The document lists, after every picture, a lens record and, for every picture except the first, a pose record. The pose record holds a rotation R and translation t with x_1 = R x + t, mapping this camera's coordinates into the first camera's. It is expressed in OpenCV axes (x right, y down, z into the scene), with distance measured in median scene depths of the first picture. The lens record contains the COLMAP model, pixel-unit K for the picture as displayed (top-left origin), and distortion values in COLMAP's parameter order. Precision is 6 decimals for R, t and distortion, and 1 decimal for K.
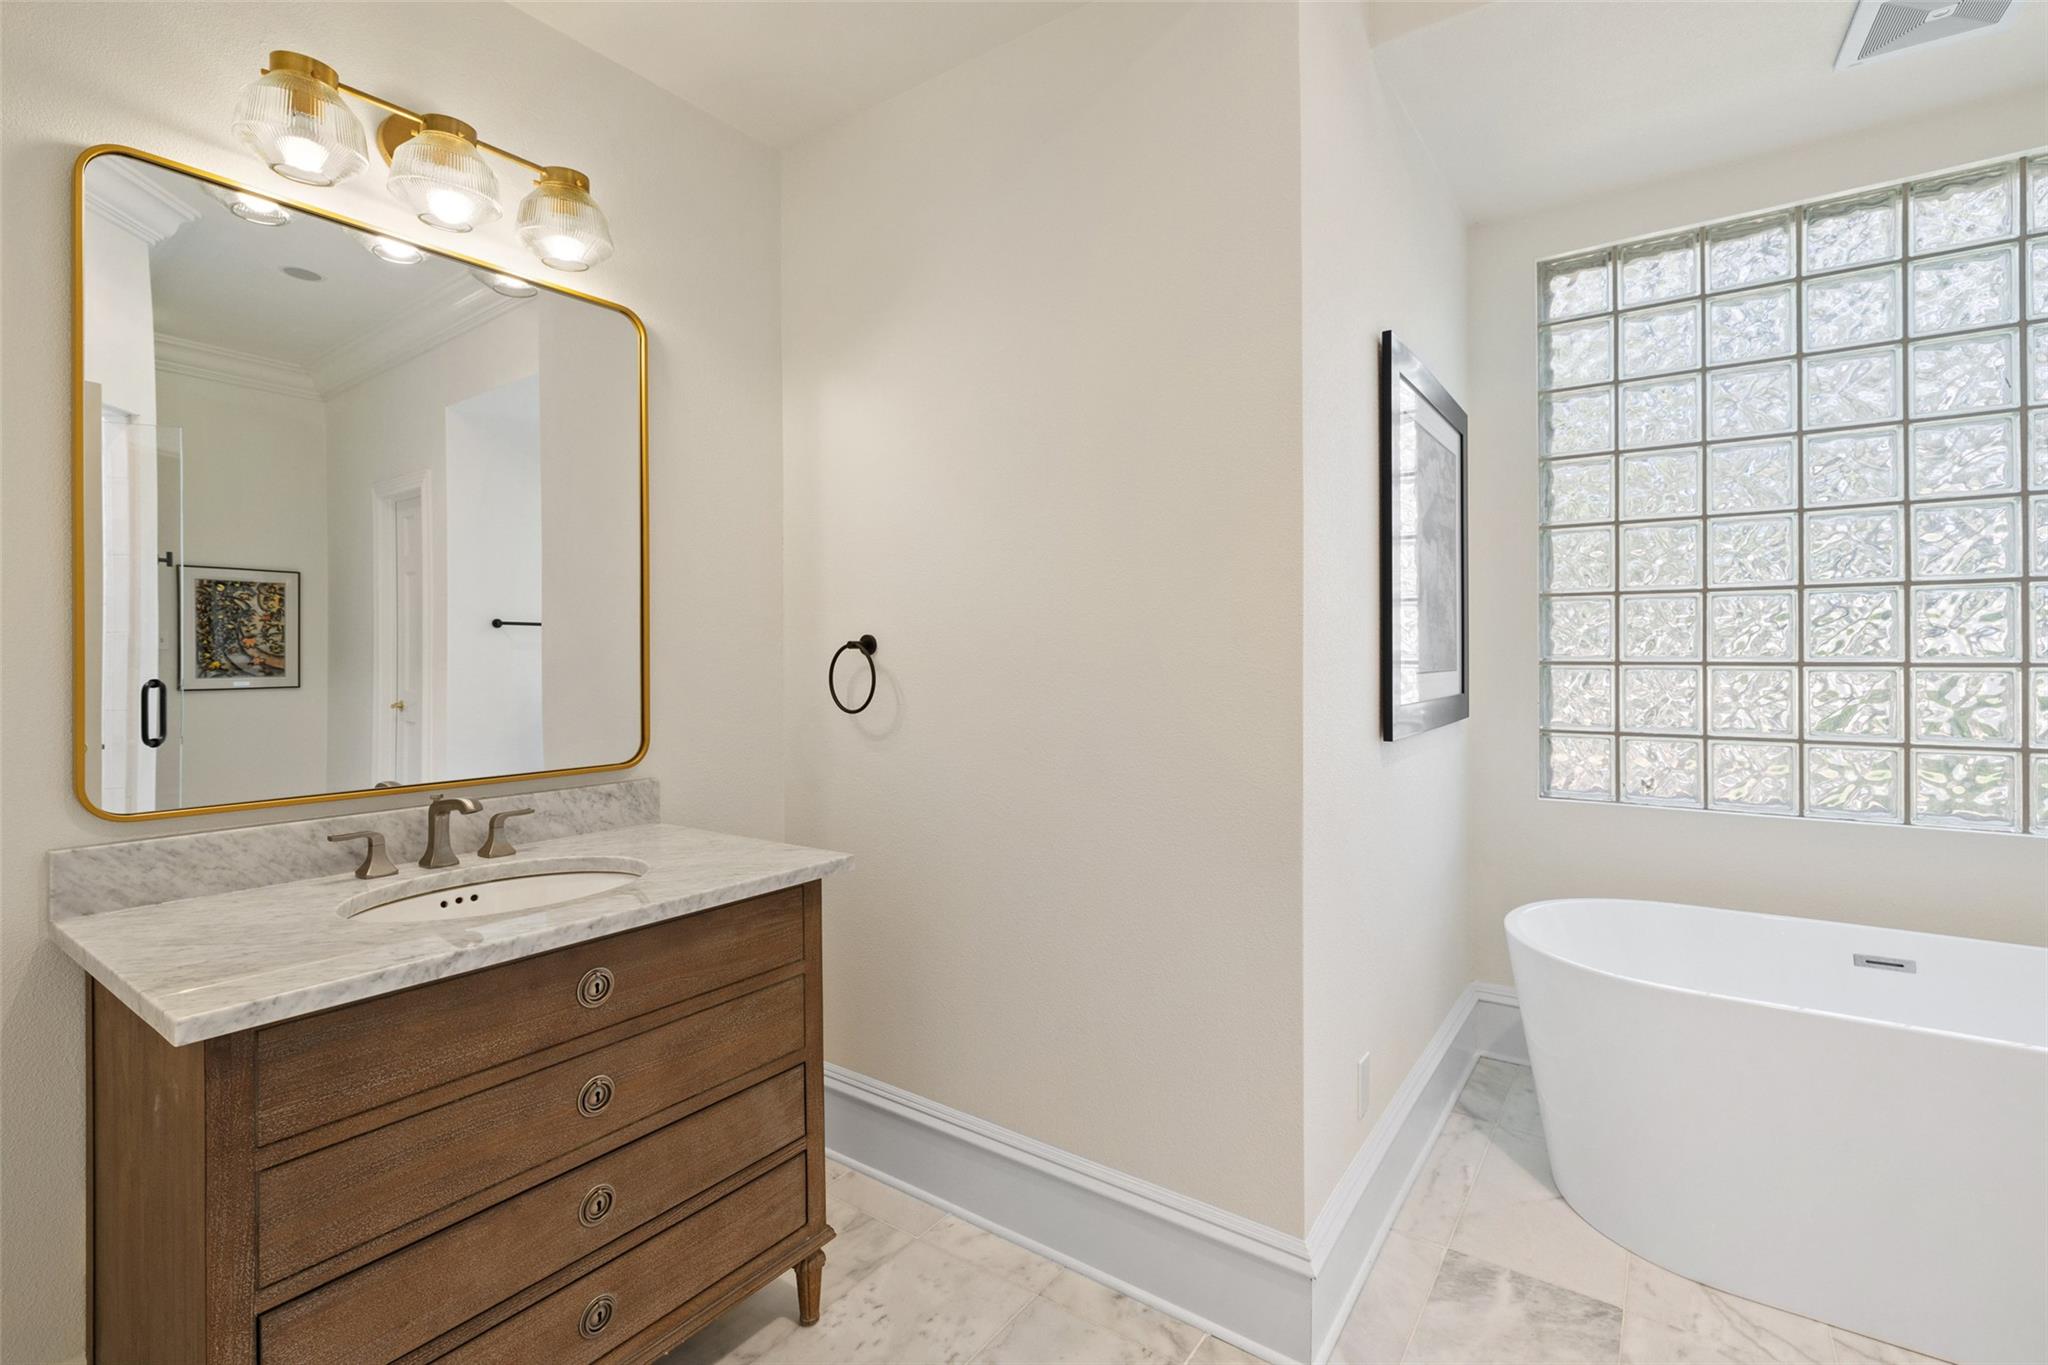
lens RADIAL K [[921.1, 0, 1023.9], [0, 921.1, 659.0], [0, 0, 1]] dist [0.000675, -0.000233]
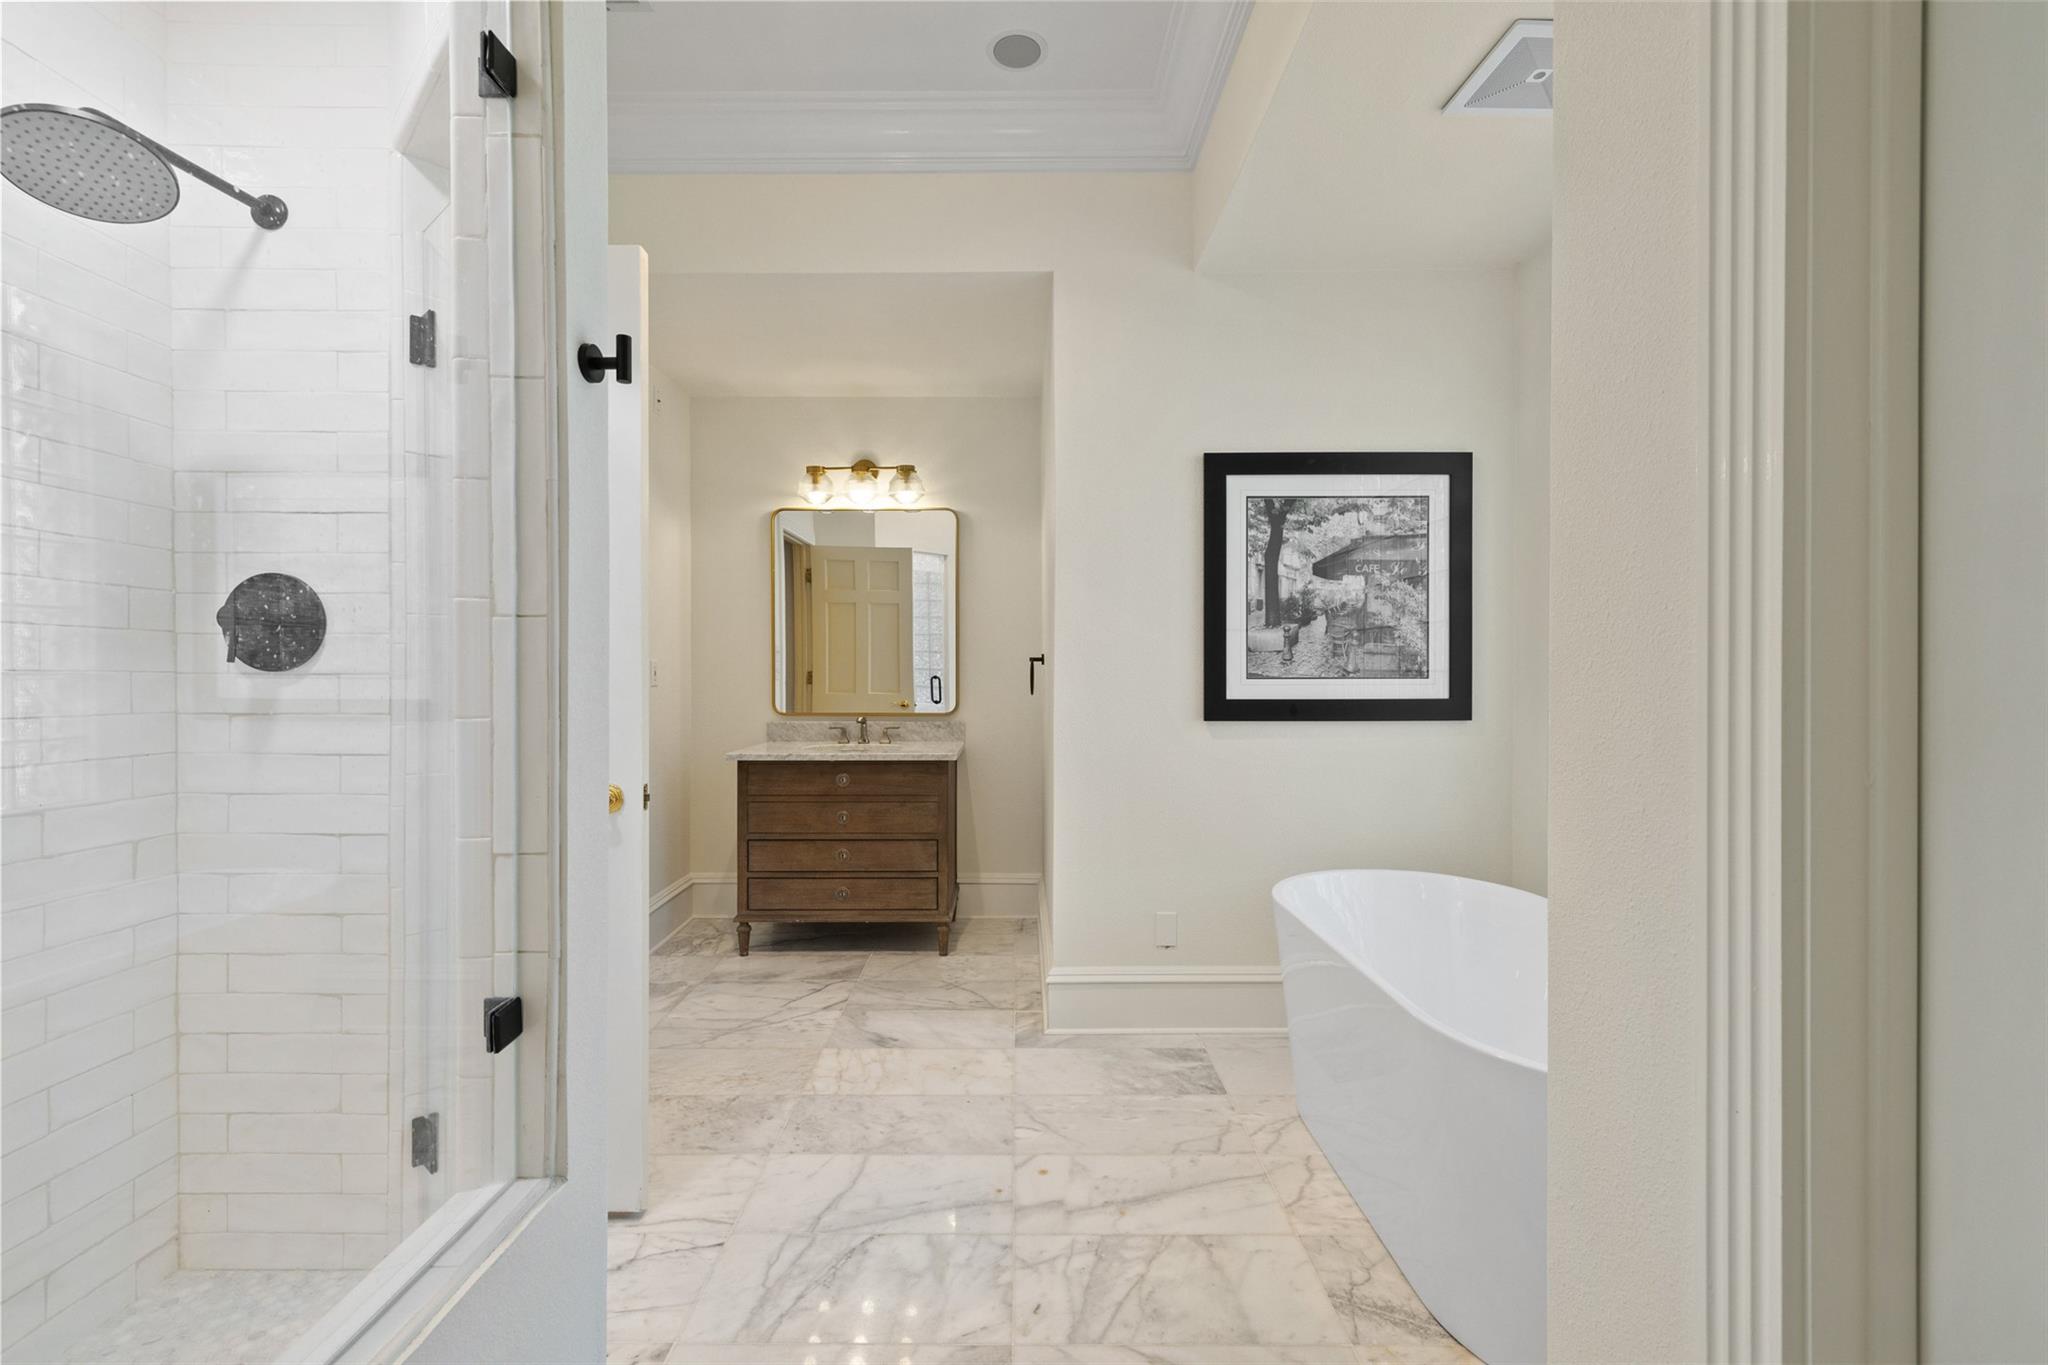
lens RADIAL K [[863.4, 0, 1025.8], [0, 863.4, 670.1], [0, 0, 1]] dist [0.000576, 0.000075]
pose [[0.600197, 0.007938, -0.799813, 1.713344], [-0.002240, 0.999964, 0.008243, -0.007313], [0.799849, -0.003156, 0.600193, -0.130441]]
